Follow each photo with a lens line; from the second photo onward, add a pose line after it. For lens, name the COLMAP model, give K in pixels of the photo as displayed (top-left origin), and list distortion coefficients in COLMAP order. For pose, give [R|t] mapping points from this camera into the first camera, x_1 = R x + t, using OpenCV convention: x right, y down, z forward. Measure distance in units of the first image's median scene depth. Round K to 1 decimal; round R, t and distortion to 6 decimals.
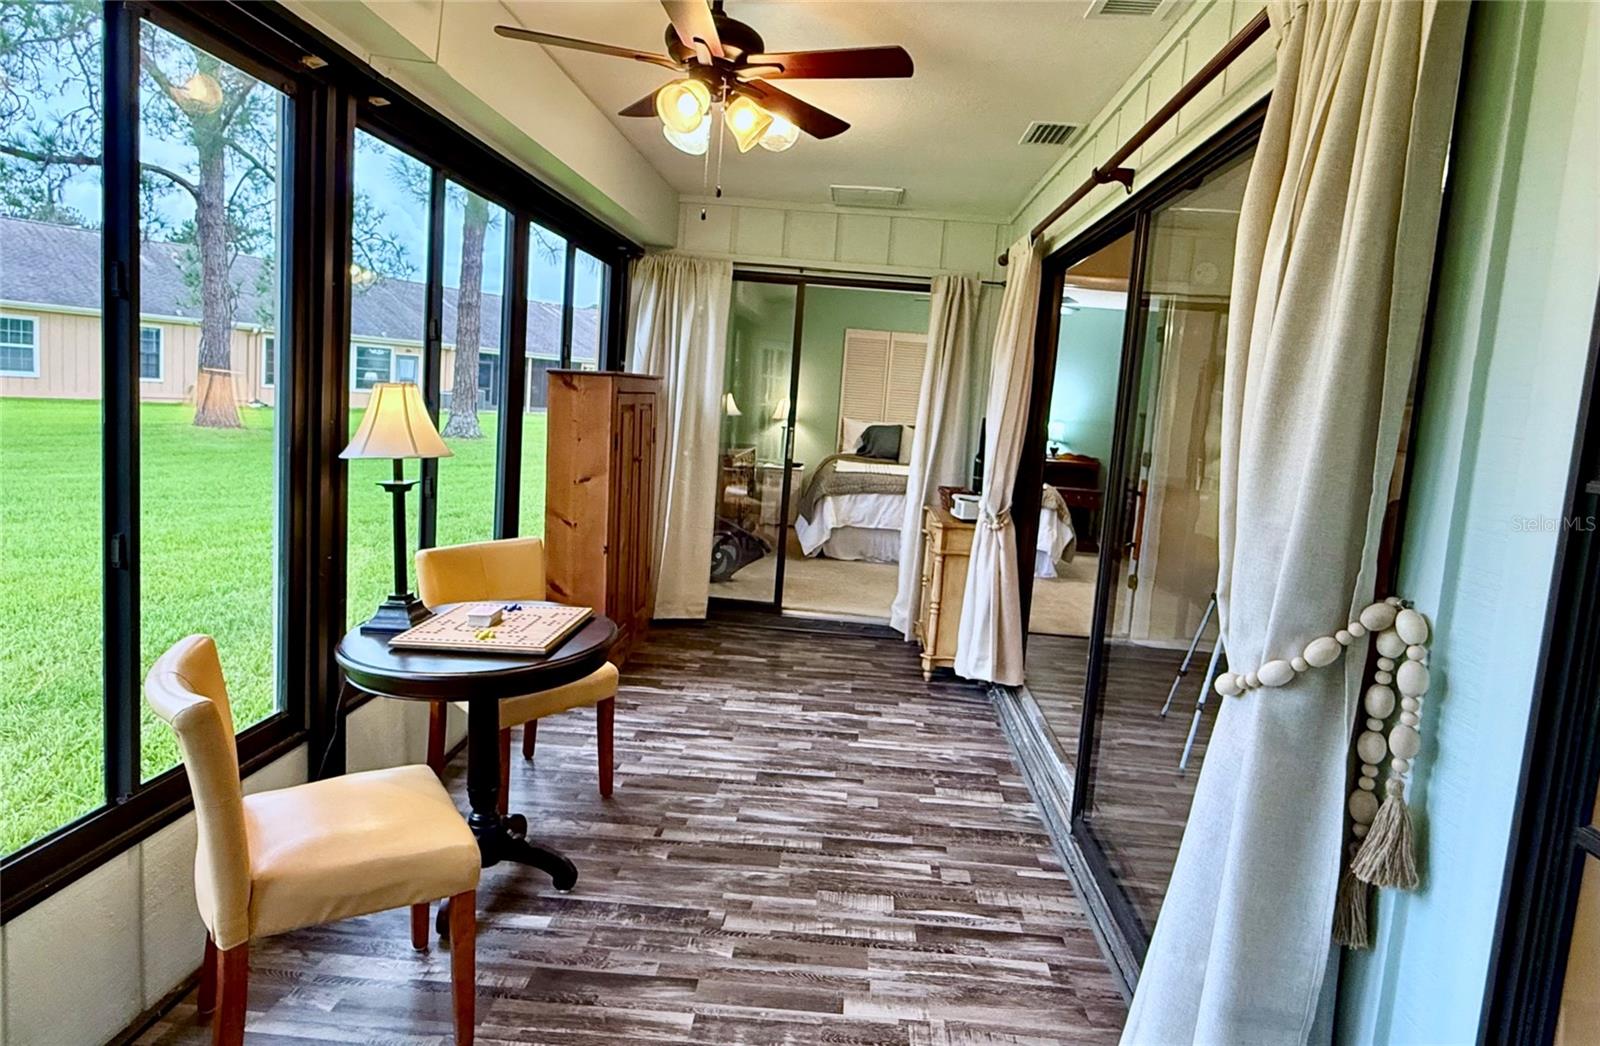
lens RADIAL K [[956.2, 0, 801.6], [0, 956.2, 520.4], [0, 0, 1]] dist [-0.003867, -0.000234]
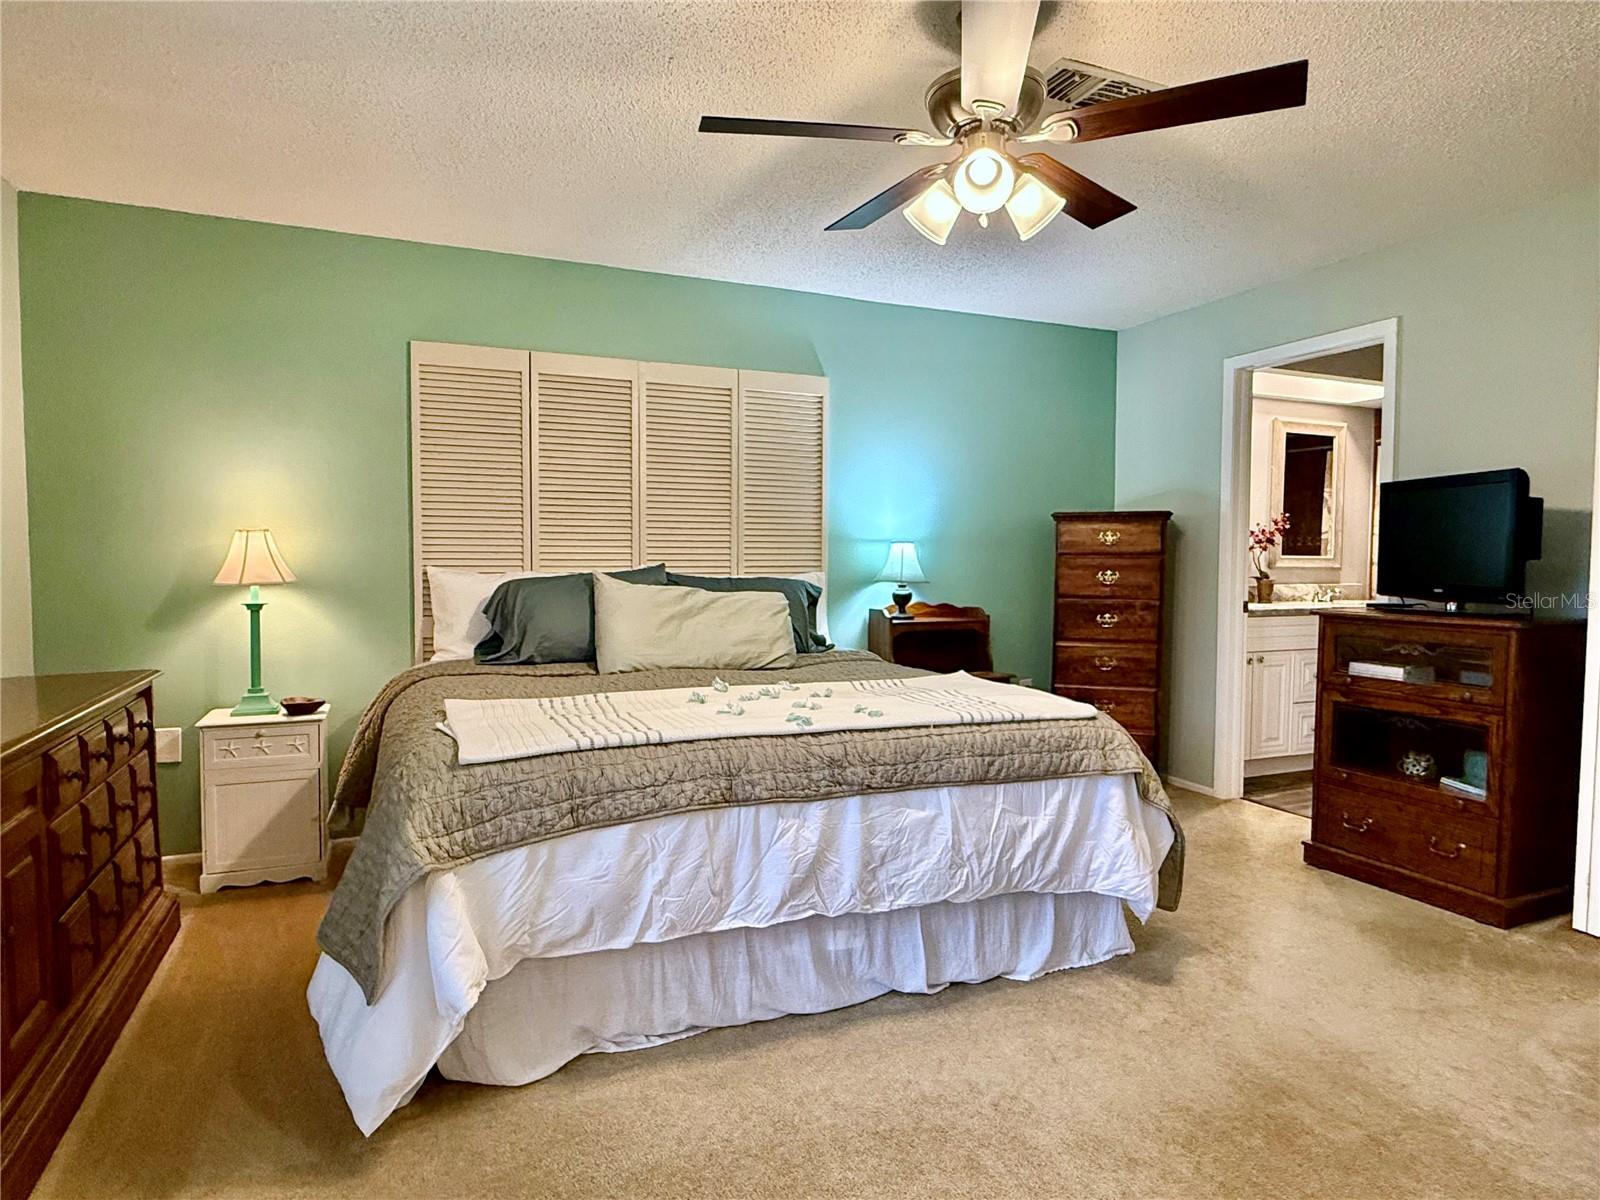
lens RADIAL K [[933.8, 0, 804.1], [0, 933.8, 602.3], [0, 0, 1]] dist [-0.008475, -0.000875]
pose [[0.885141, -0.094139, 0.455700, 0.006059], [0.122791, 0.991863, -0.033607, -0.064005], [-0.448828, 0.085702, 0.889499, 0.620010]]
